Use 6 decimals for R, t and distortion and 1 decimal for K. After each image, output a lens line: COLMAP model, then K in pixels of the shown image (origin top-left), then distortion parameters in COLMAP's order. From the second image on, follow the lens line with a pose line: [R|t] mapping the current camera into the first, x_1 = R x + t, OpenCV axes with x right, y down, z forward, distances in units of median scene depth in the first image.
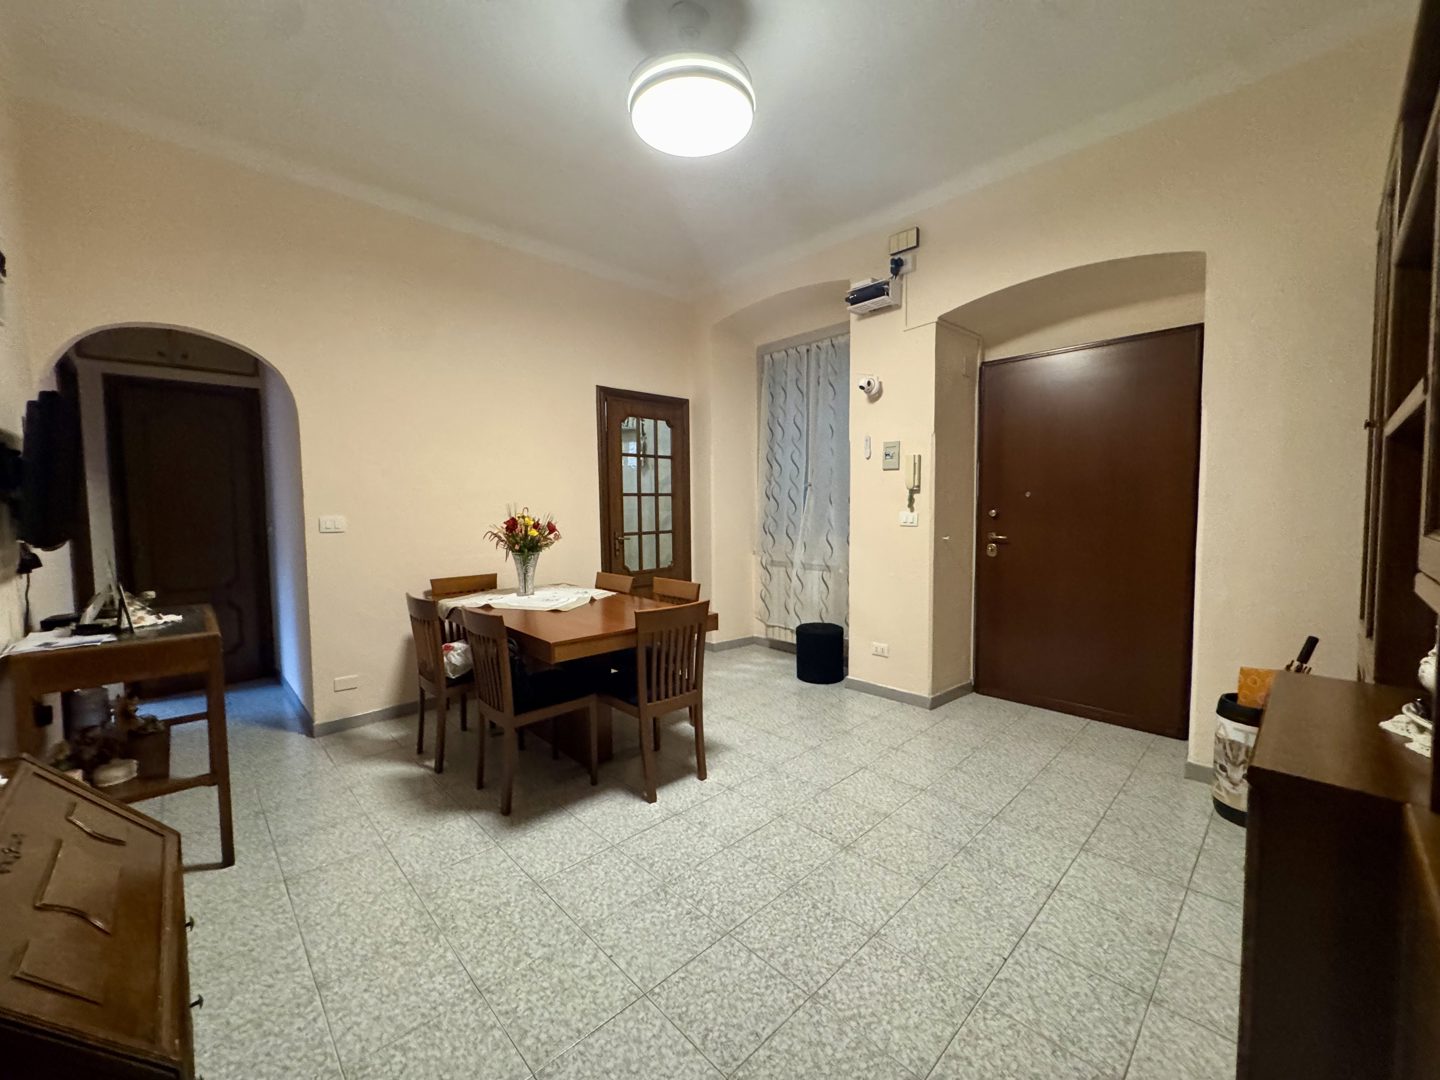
lens RADIAL K [[569.1, 0, 720.0], [0, 569.1, 540.0], [0, 0, 1]] dist [-0.003533, -0.000490]
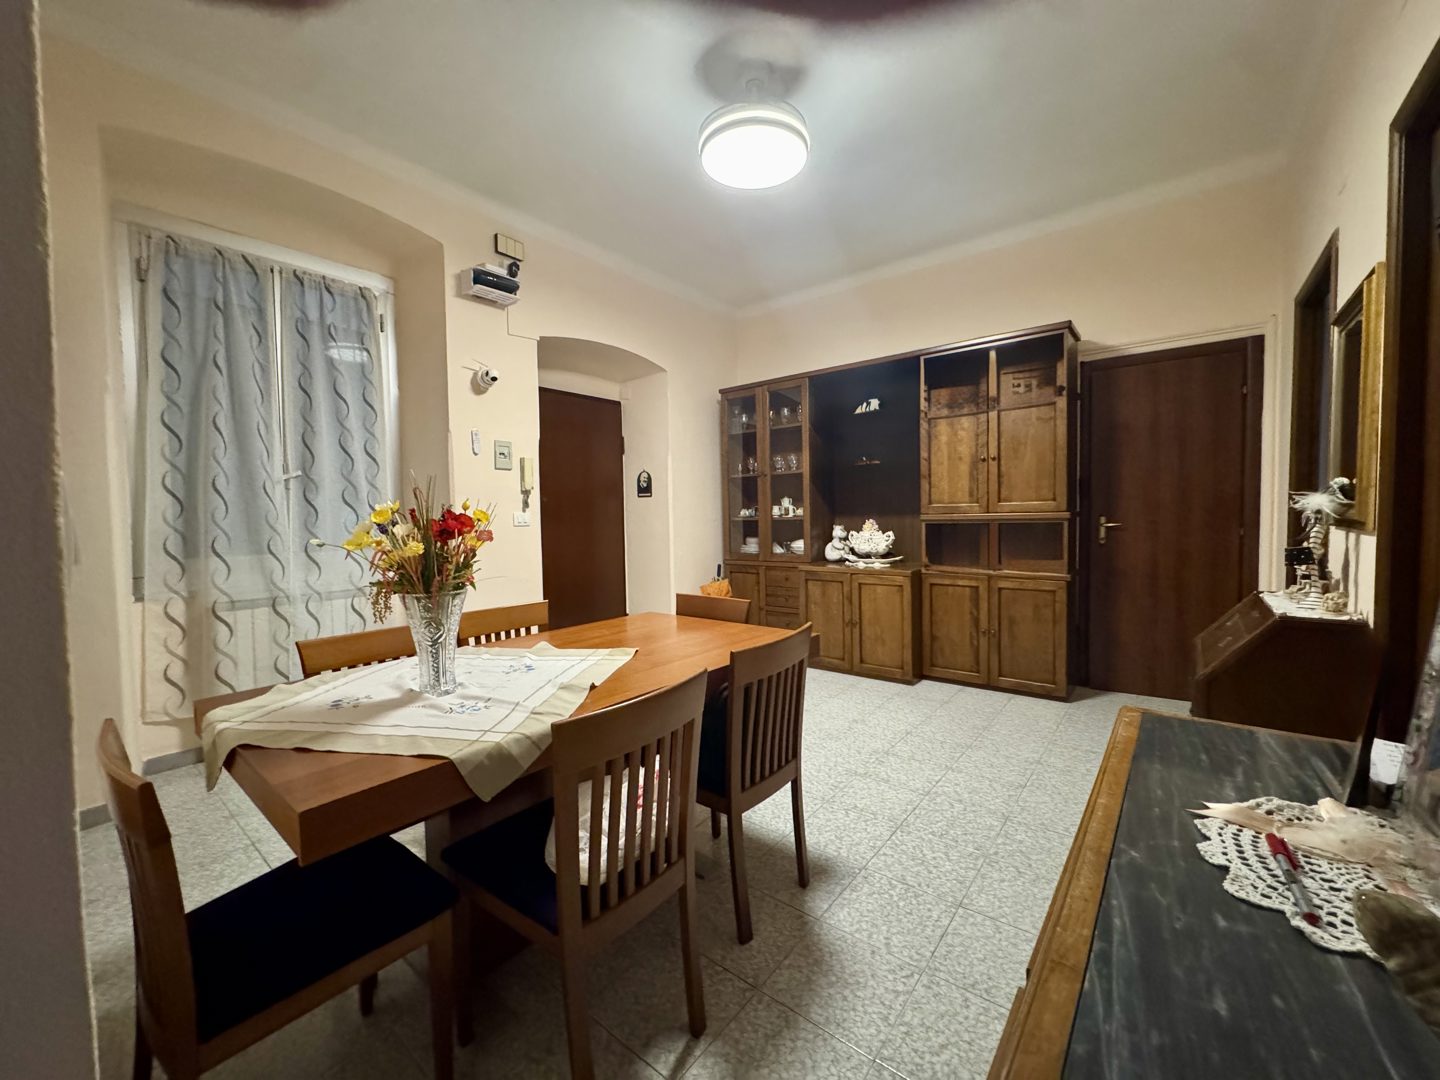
lens RADIAL K [[569.1, 0, 720.0], [0, 569.1, 540.0], [0, 0, 1]] dist [-0.003533, -0.000490]
pose [[-0.126070, -0.031688, 0.991515, -1.235693], [0.079063, 0.995989, 0.041884, -0.023699], [-0.988866, 0.083672, -0.123059, 1.302969]]
